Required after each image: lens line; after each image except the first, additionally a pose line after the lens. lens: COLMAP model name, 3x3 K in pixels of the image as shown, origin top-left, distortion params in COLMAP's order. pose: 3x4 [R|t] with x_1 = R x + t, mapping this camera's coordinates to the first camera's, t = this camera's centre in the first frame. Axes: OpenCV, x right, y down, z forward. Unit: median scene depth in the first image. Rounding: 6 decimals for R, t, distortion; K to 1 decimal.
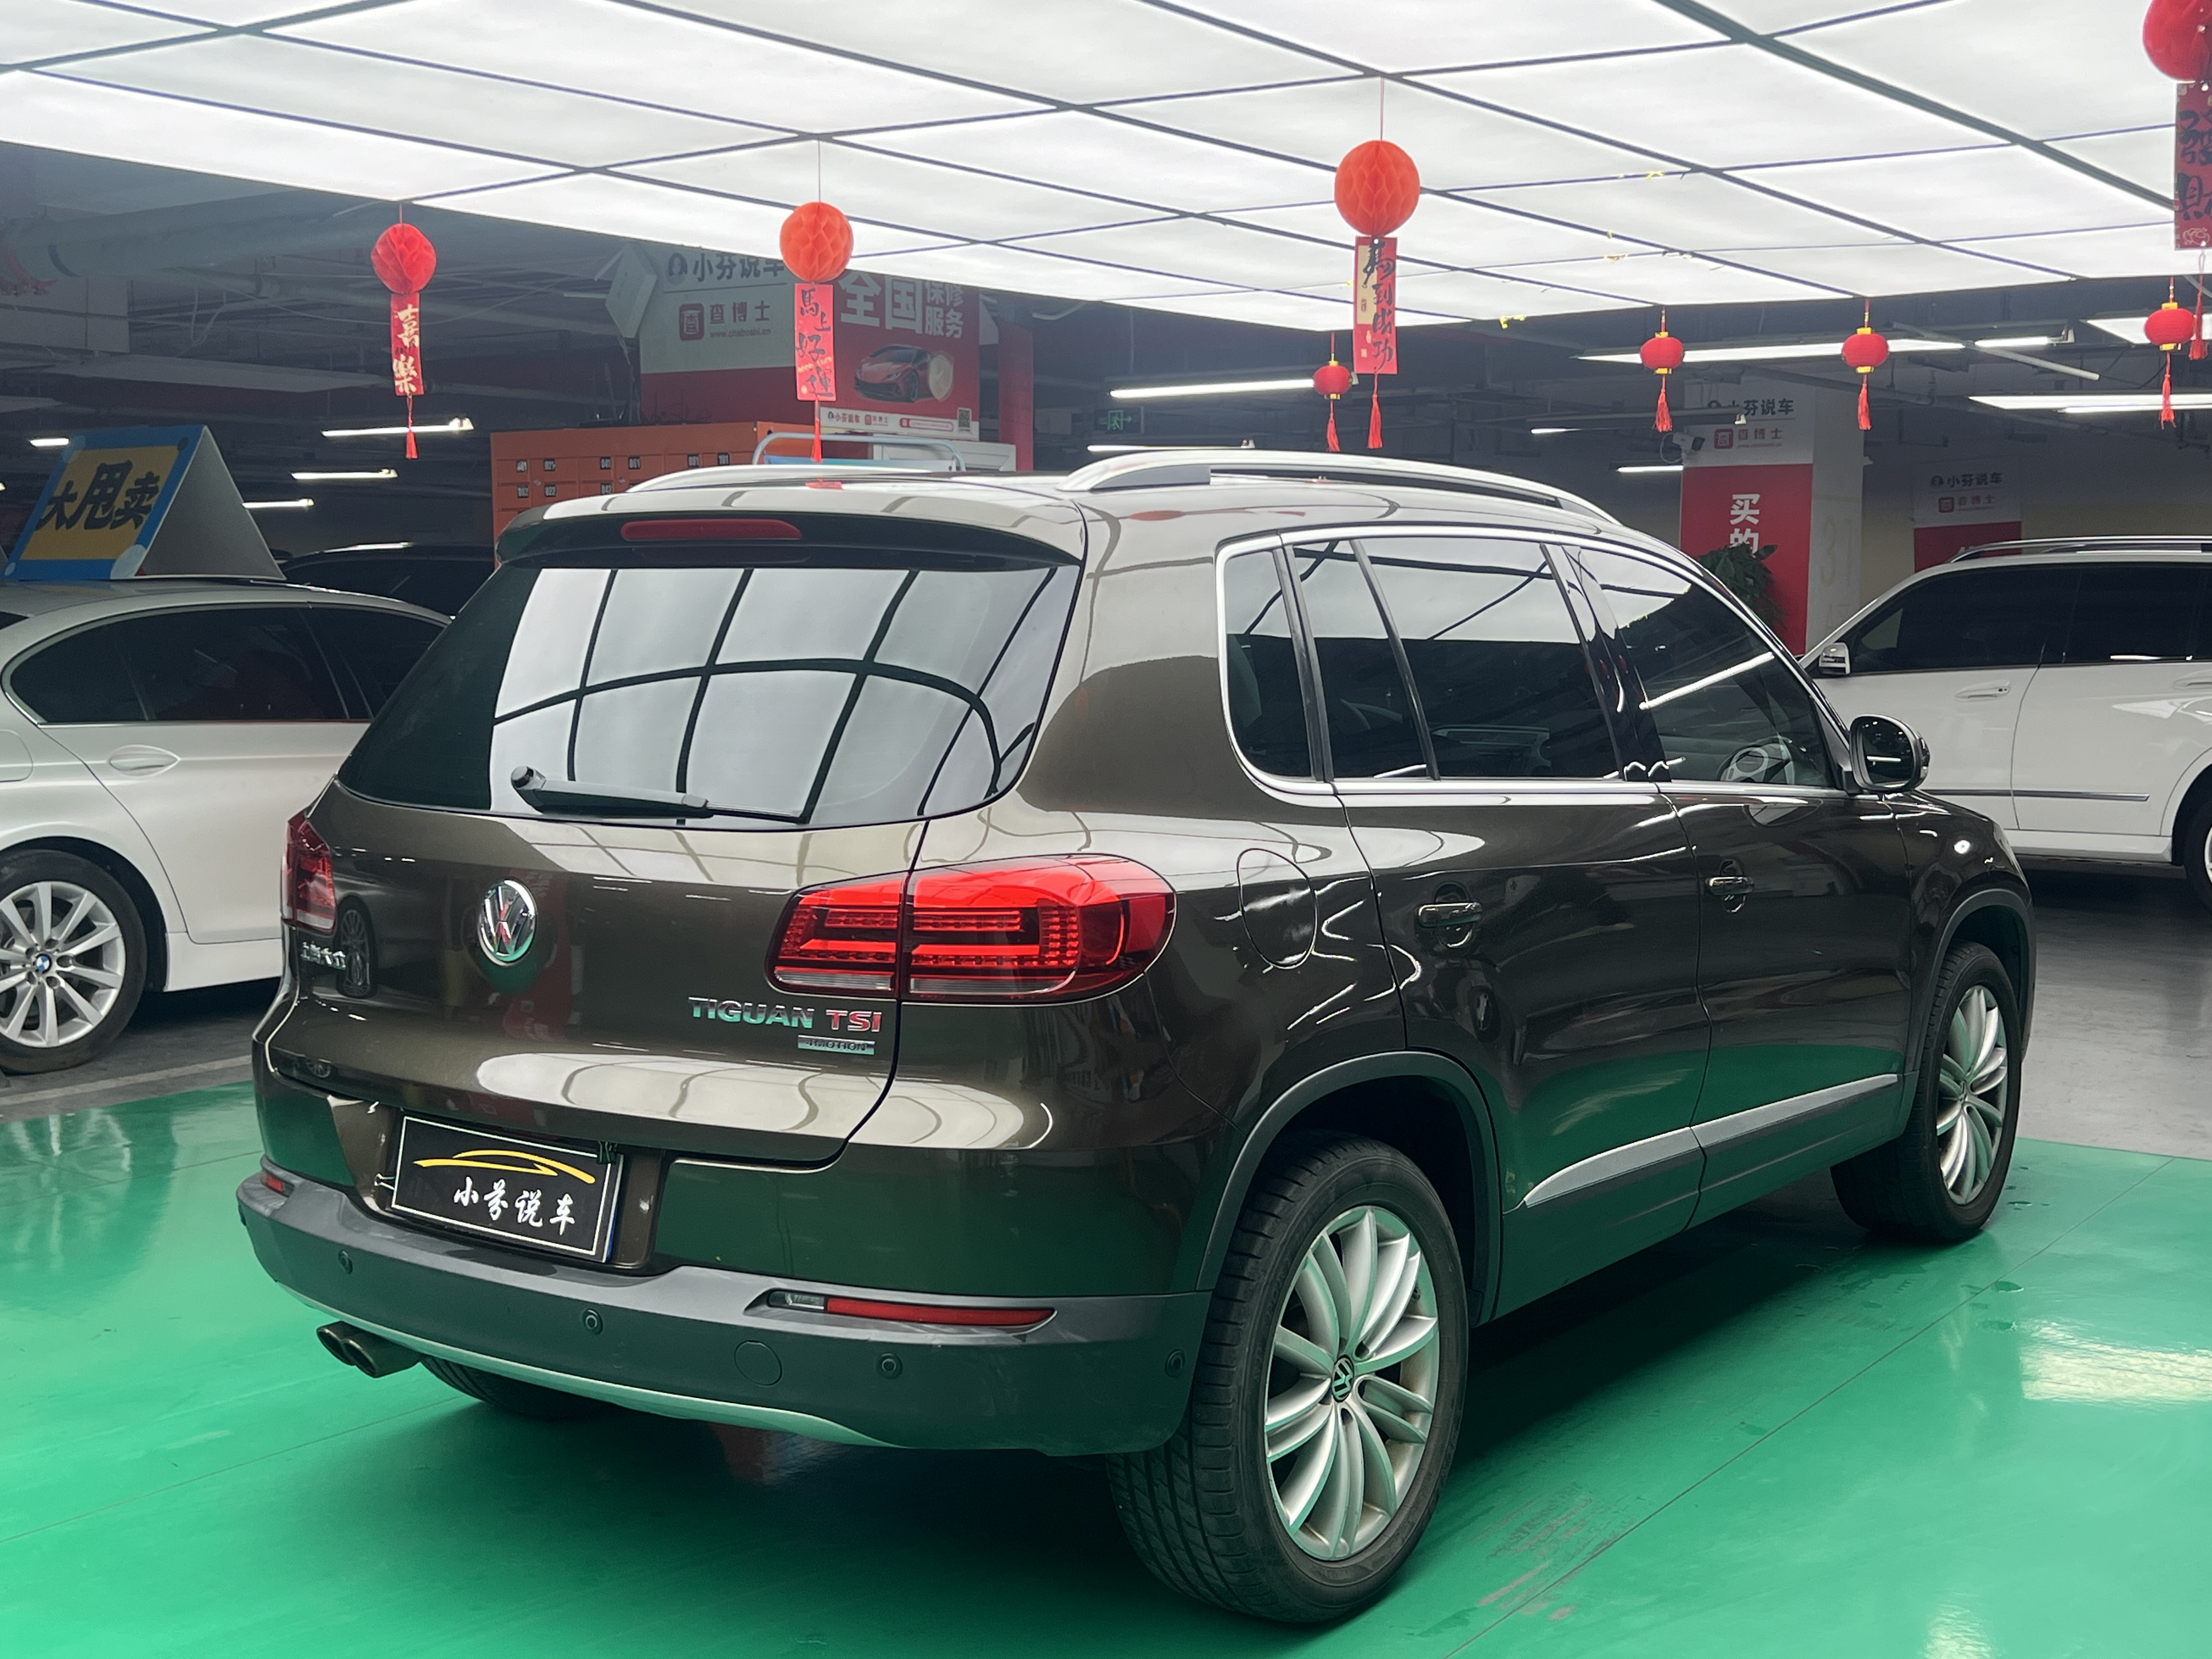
lens RADIAL K [[2578.7, 0, 1122.8], [0, 2578.7, 819.7], [0, 0, 1]] dist [0.065104, 0.000000]
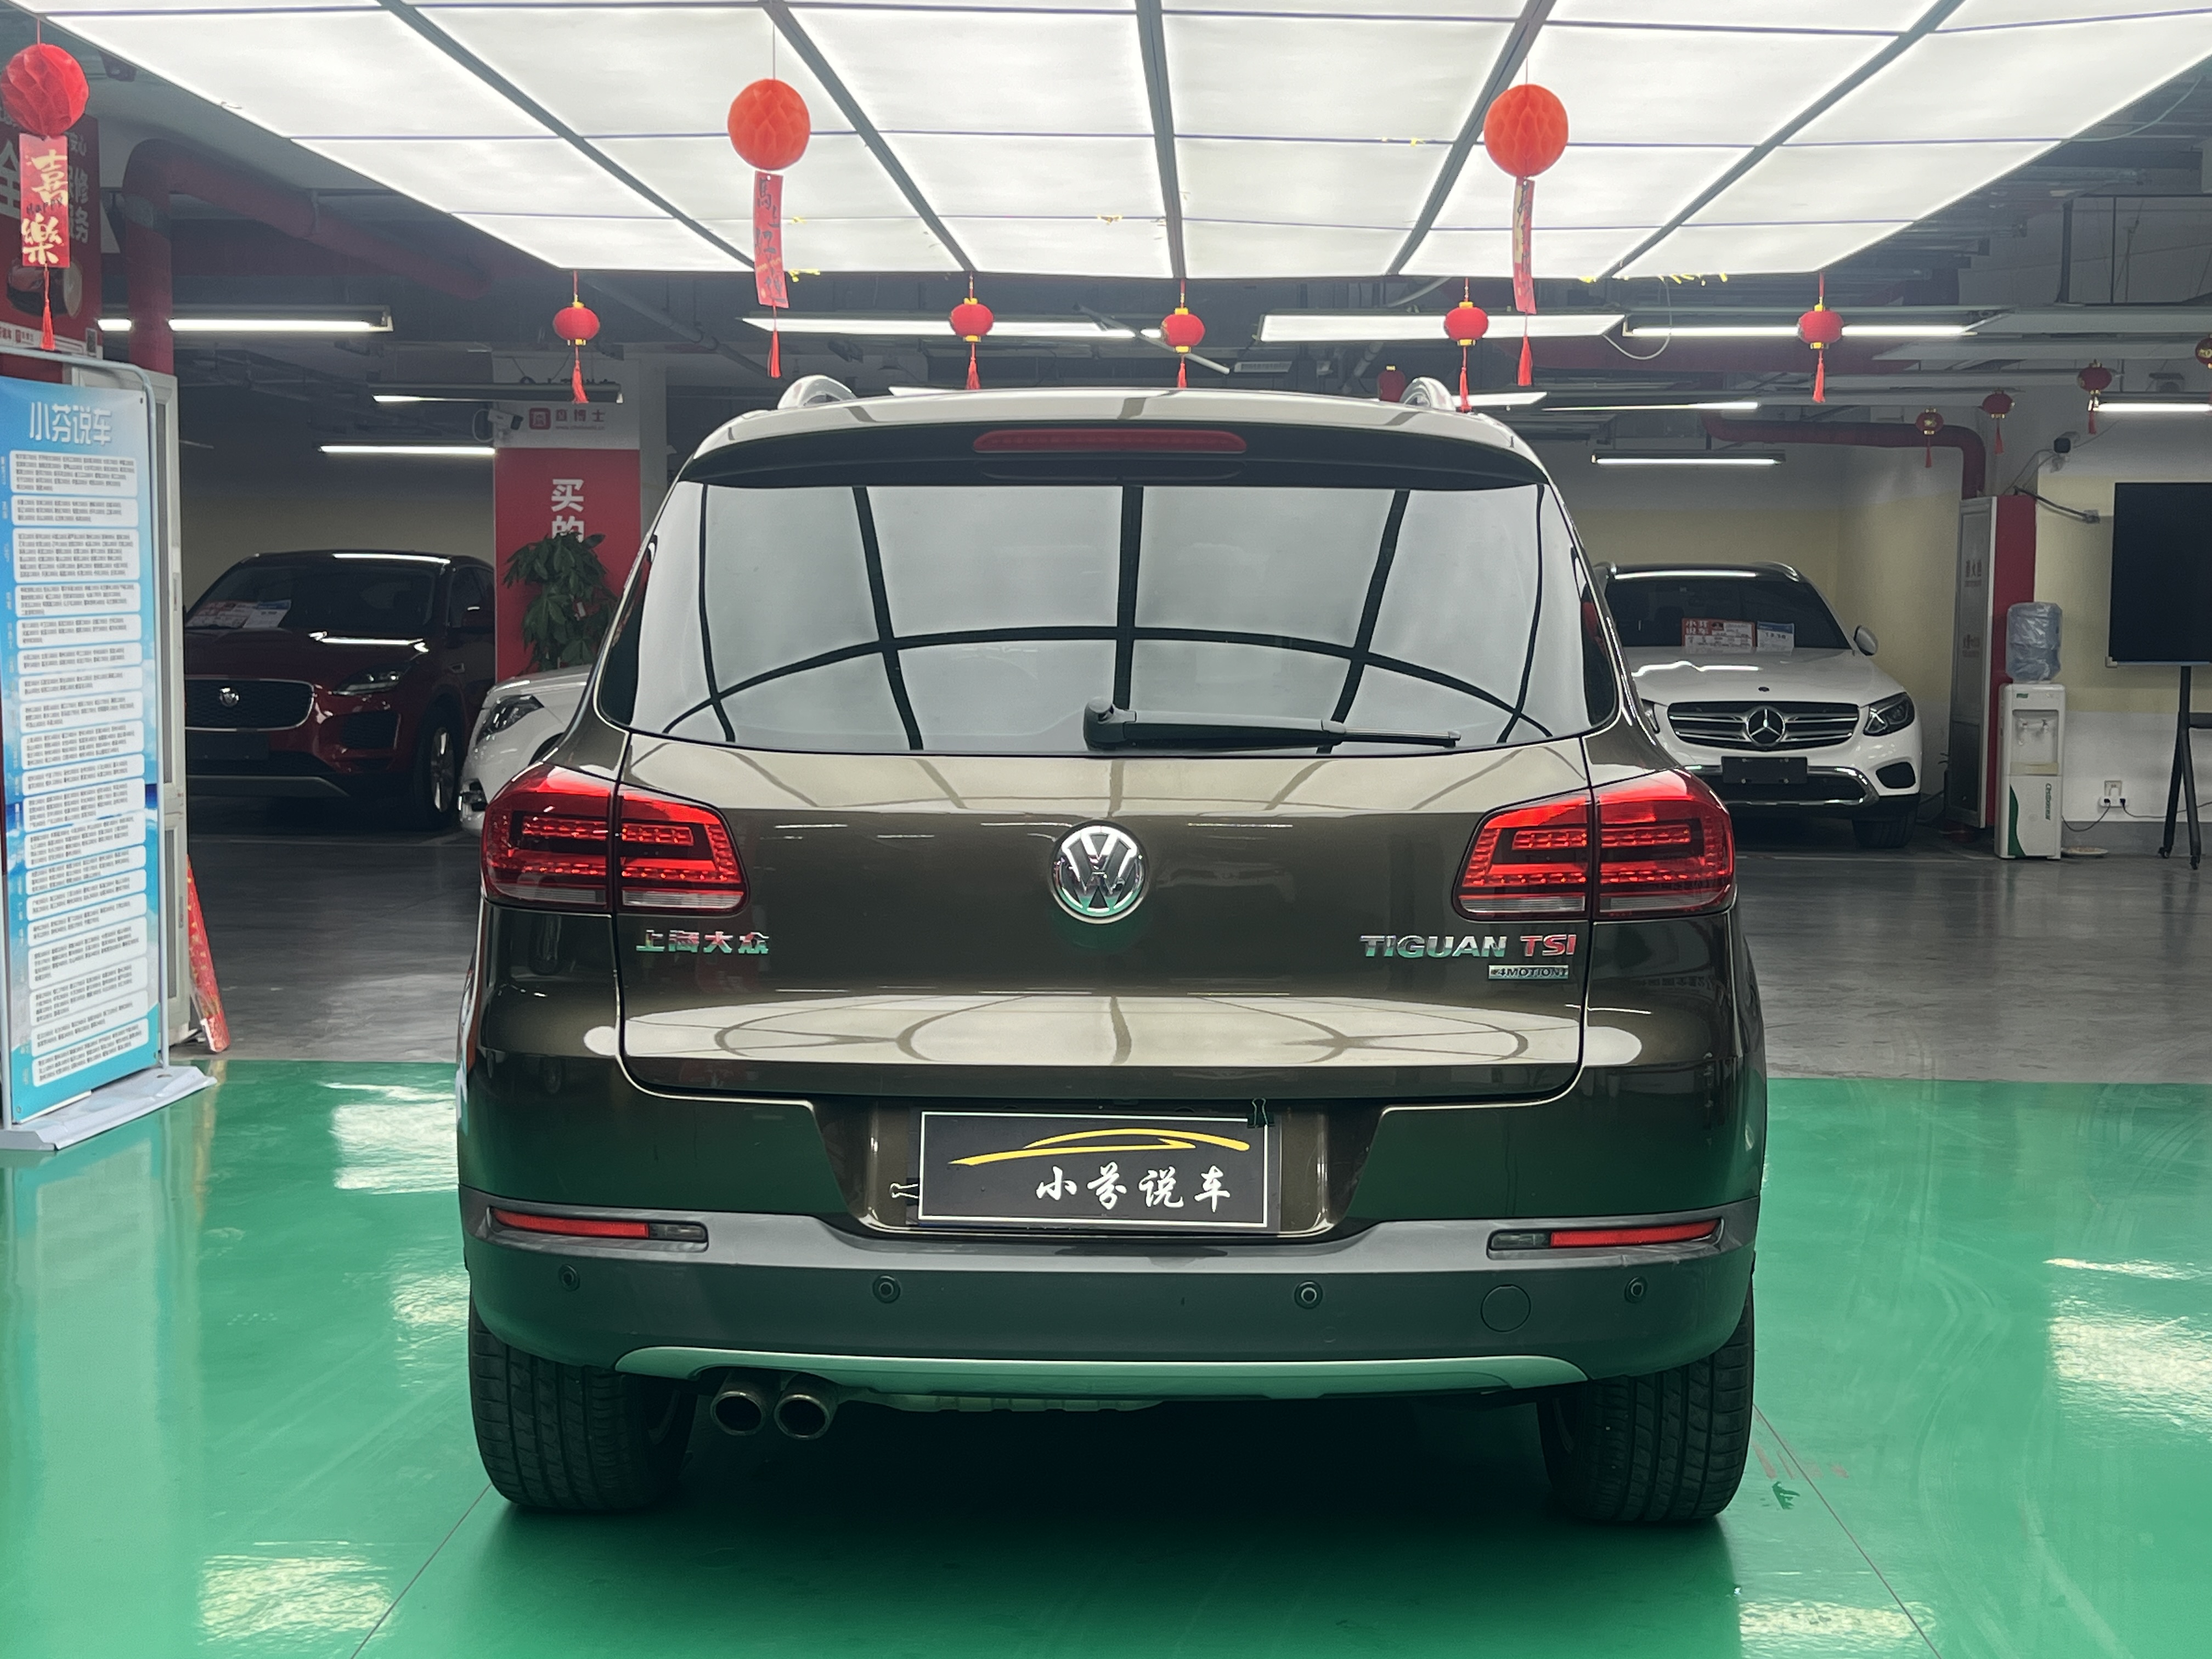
lens RADIAL K [[2838.7, 0, 1096.5], [0, 2838.7, 823.1], [0, 0, 1]] dist [0.113890, 0.000000]
pose [[0.825794, -0.040525, 0.562513, -0.781514], [0.047386, 0.998874, 0.002397, 0.019777], [-0.561977, 0.024676, 0.826785, 0.192073]]
